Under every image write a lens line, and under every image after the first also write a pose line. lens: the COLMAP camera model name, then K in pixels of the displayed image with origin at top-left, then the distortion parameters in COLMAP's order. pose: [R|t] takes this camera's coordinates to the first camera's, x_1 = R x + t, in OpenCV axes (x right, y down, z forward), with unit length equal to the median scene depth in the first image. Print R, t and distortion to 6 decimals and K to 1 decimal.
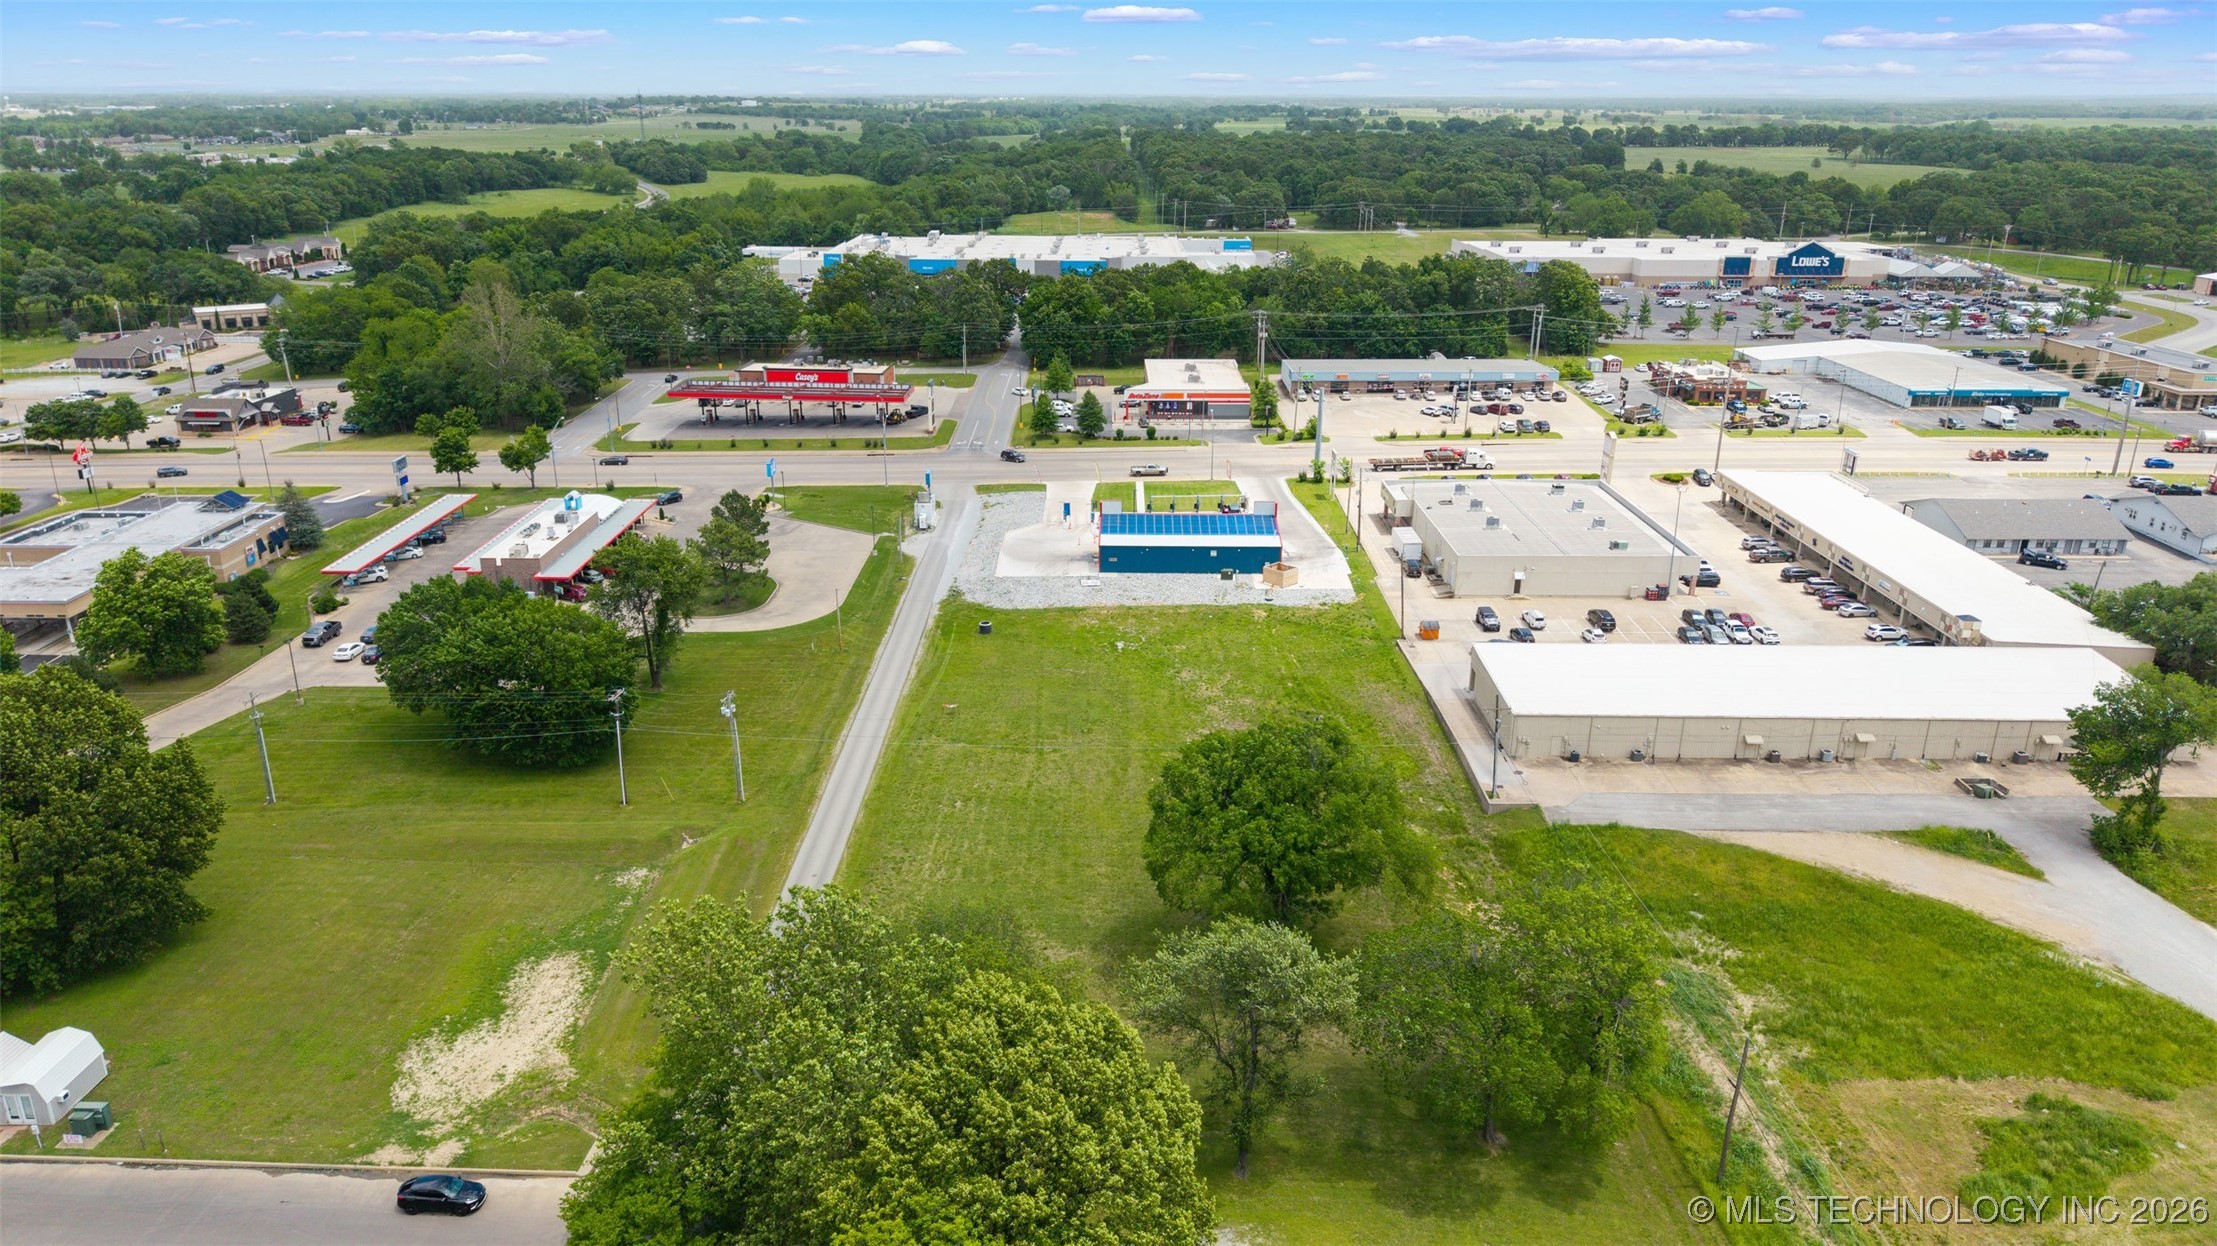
lens RADIAL K [[1435.8, 0, 1100.3], [0, 1435.8, 706.9], [0, 0, 1]] dist [0.075986, -0.106019]
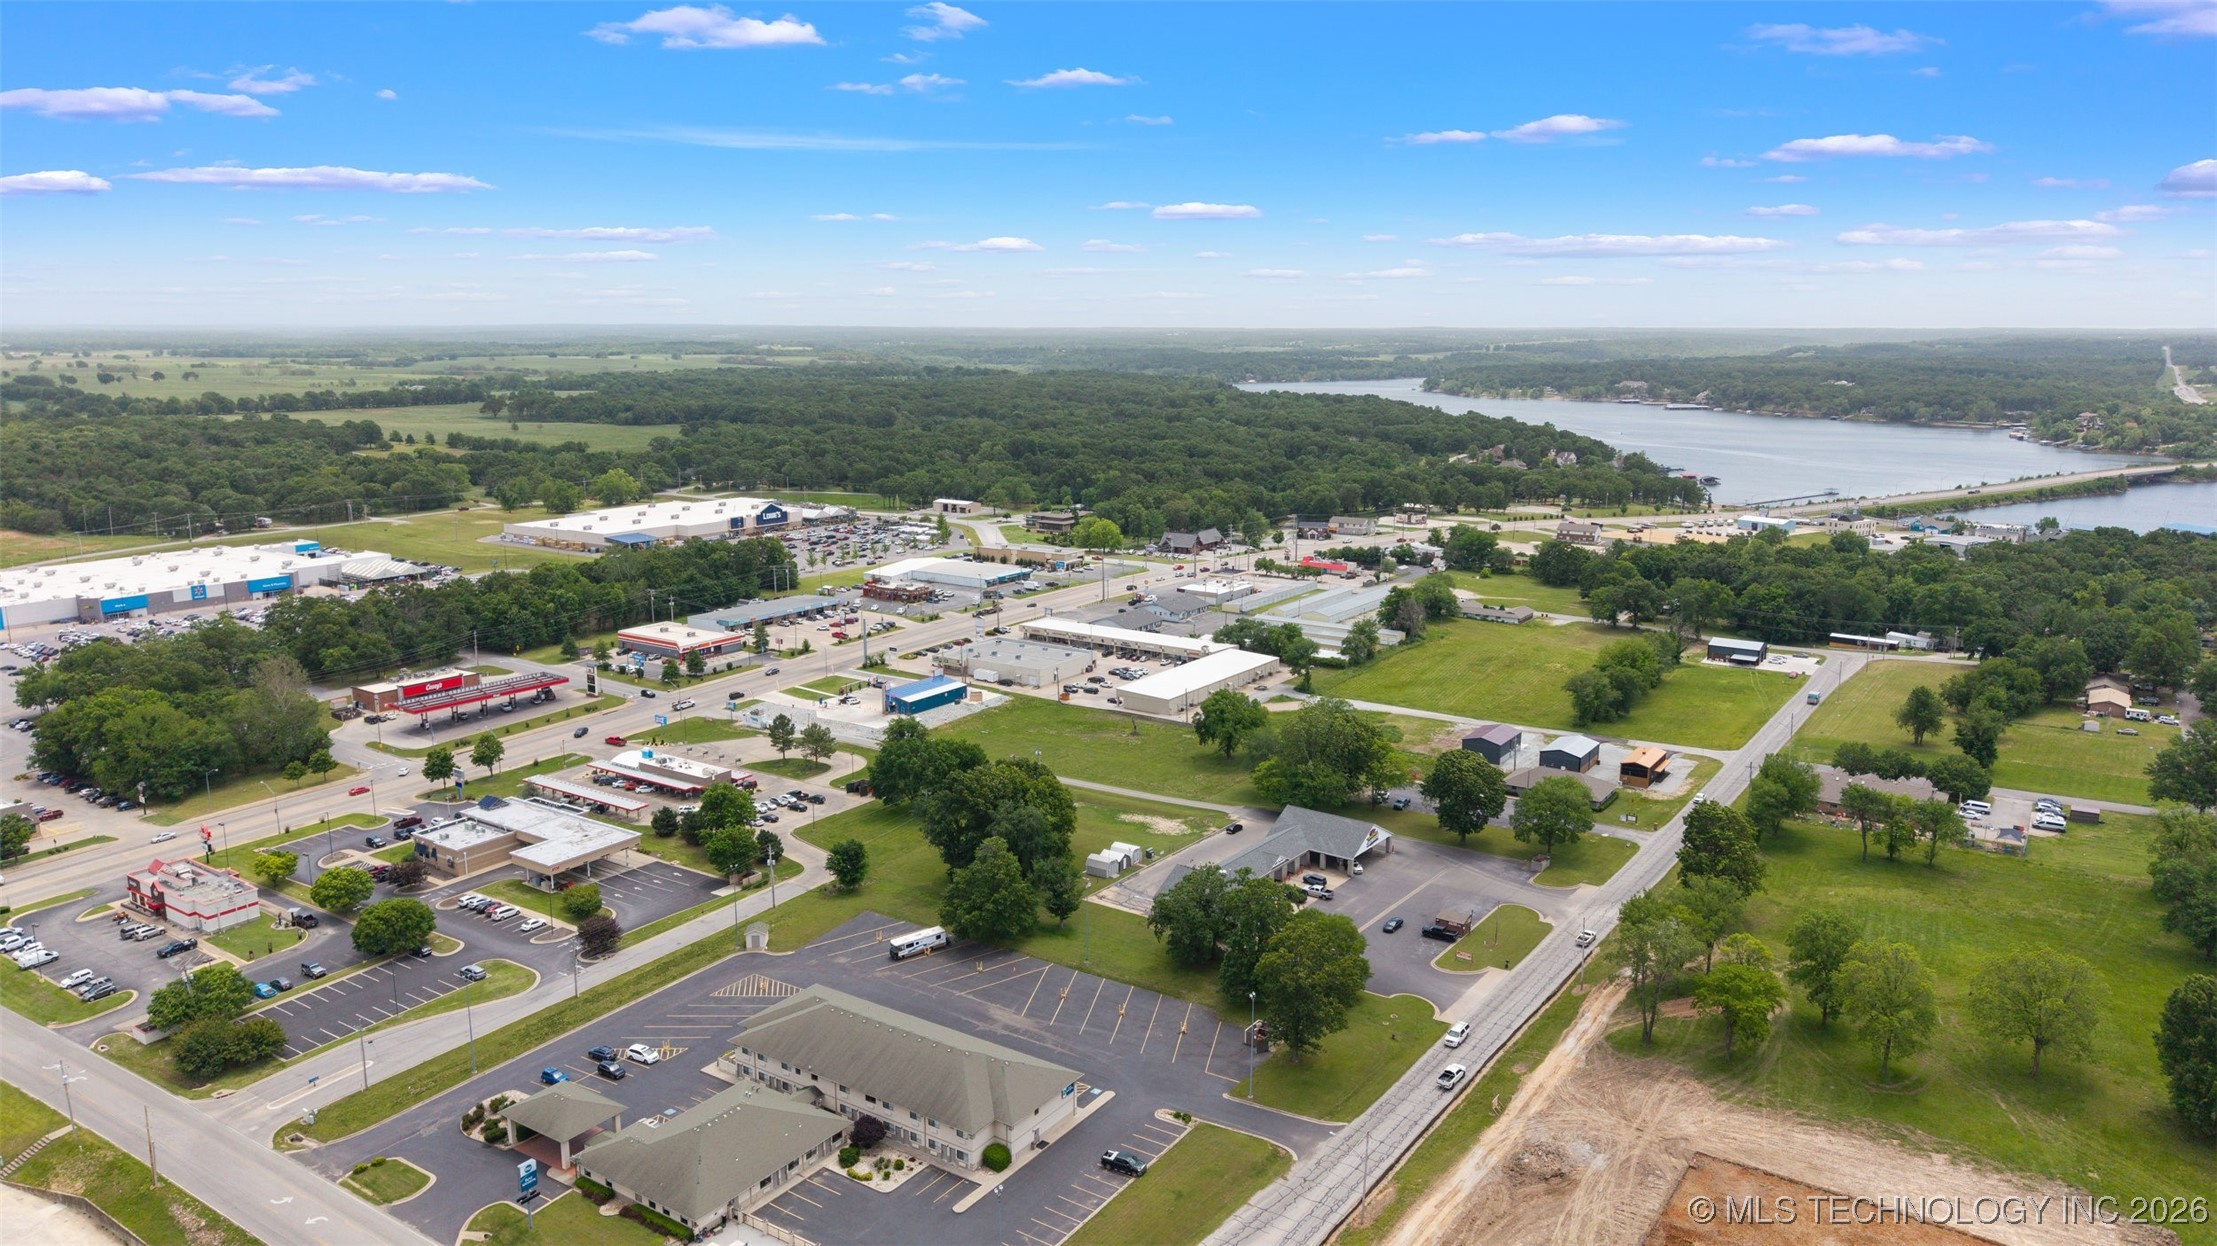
lens RADIAL K [[1454.0, 0, 1103.2], [0, 1454.0, 678.5], [0, 0, 1]] dist [0.076209, -0.096574]
pose [[0.558996, -0.197852, 0.805219, -1.509470], [0.322682, 0.946469, 0.008548, -0.072475], [-0.763806, 0.255052, 0.592915, -0.452589]]
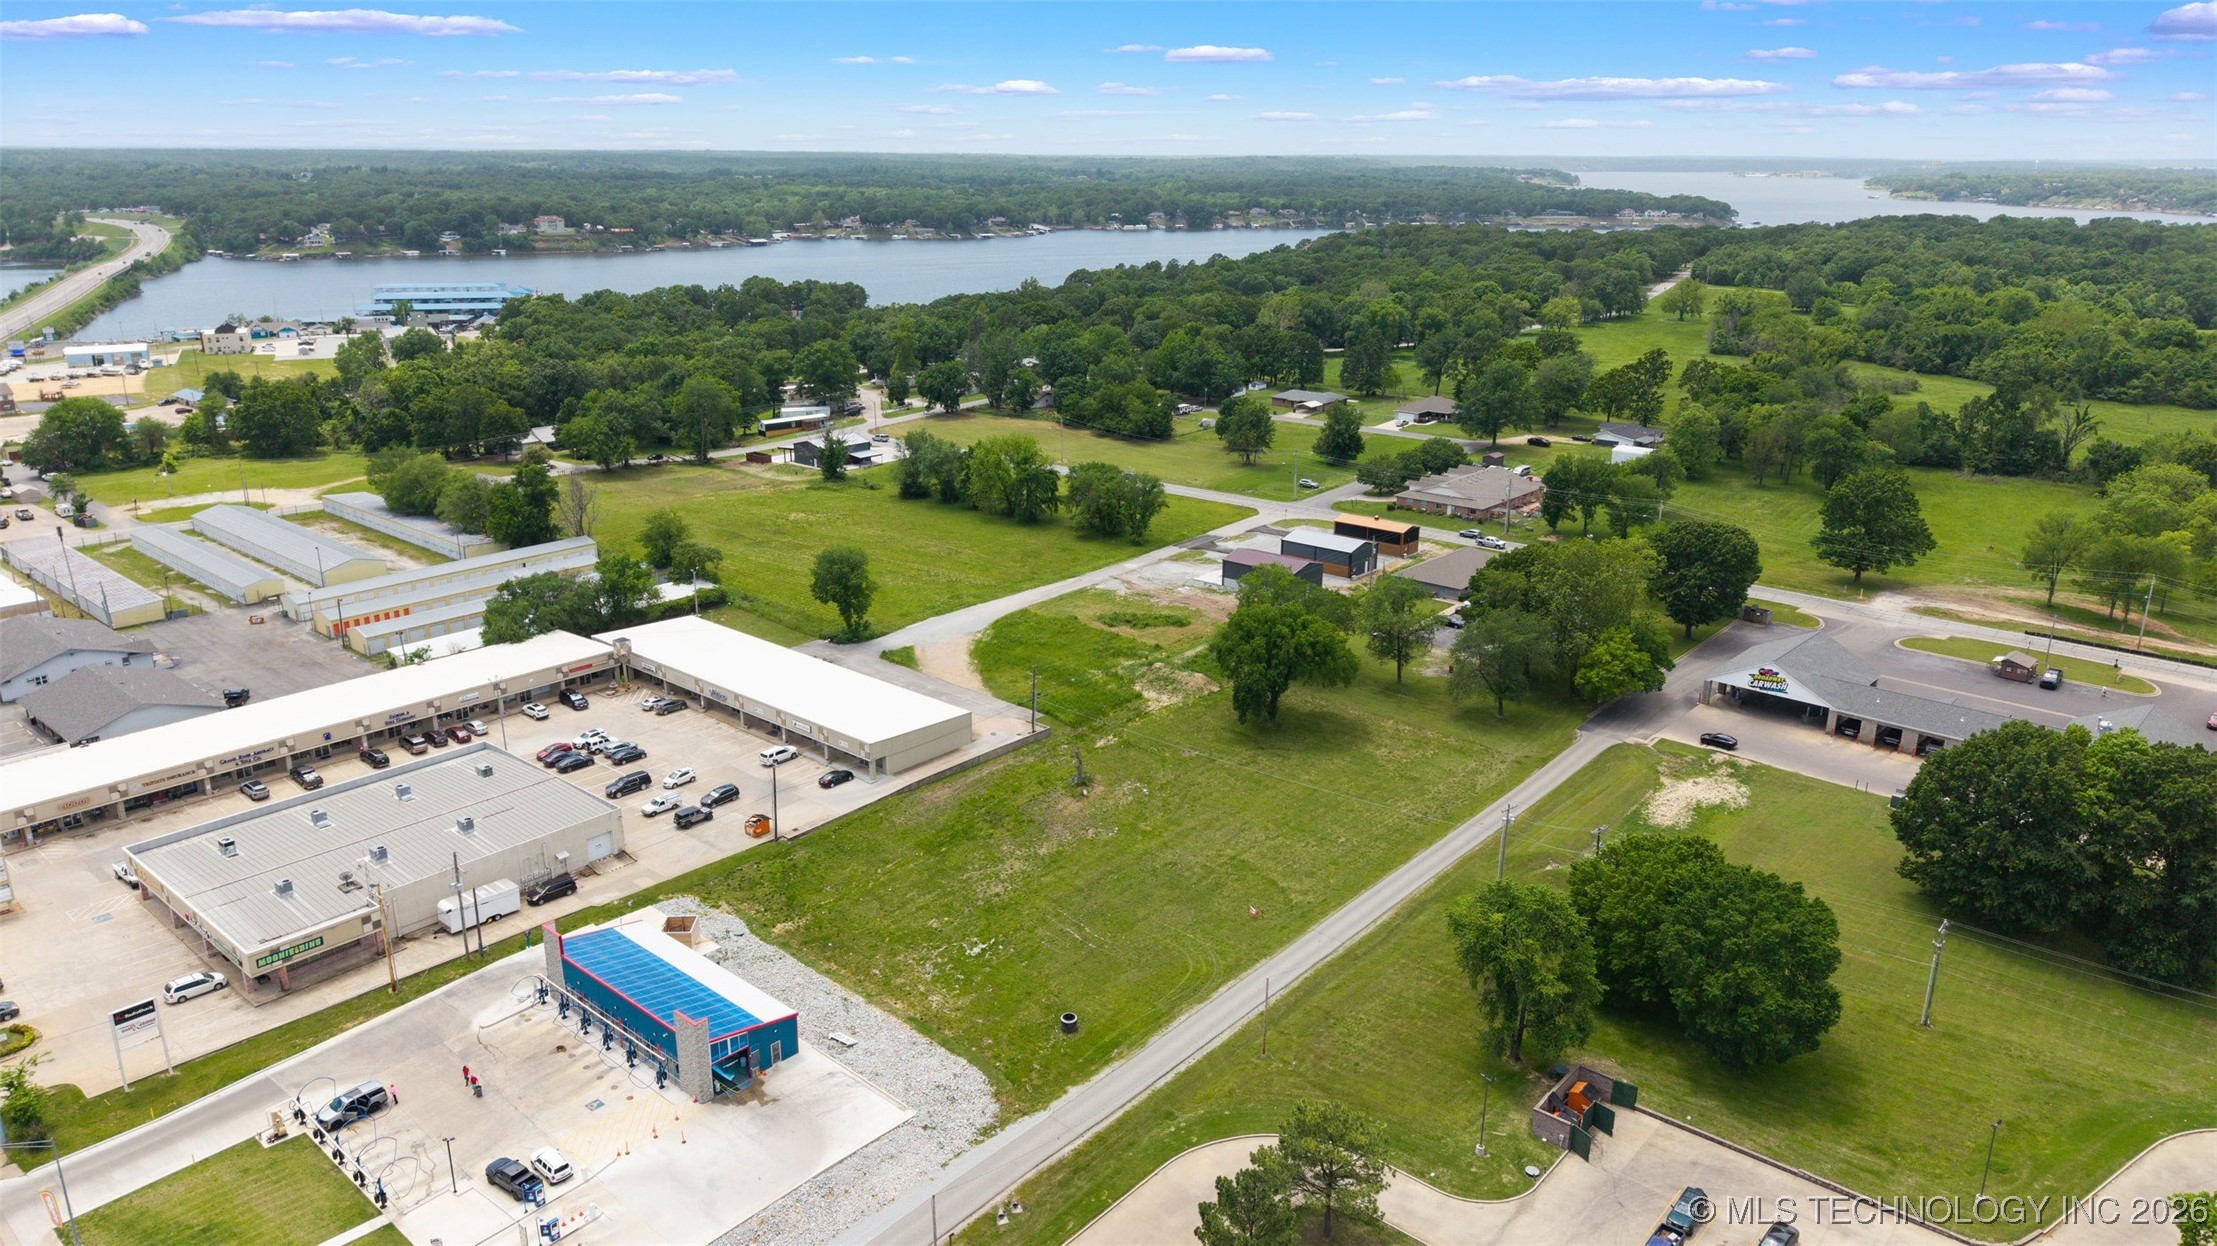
lens RADIAL K [[1454.0, 0, 1103.2], [0, 1454.0, 678.5], [0, 0, 1]] dist [0.076209, -0.096574]
pose [[-0.755195, -0.228922, 0.614227, -0.476741], [0.247652, 0.767945, 0.590702, -0.584996], [-0.606918, 0.598210, -0.523255, 1.168361]]
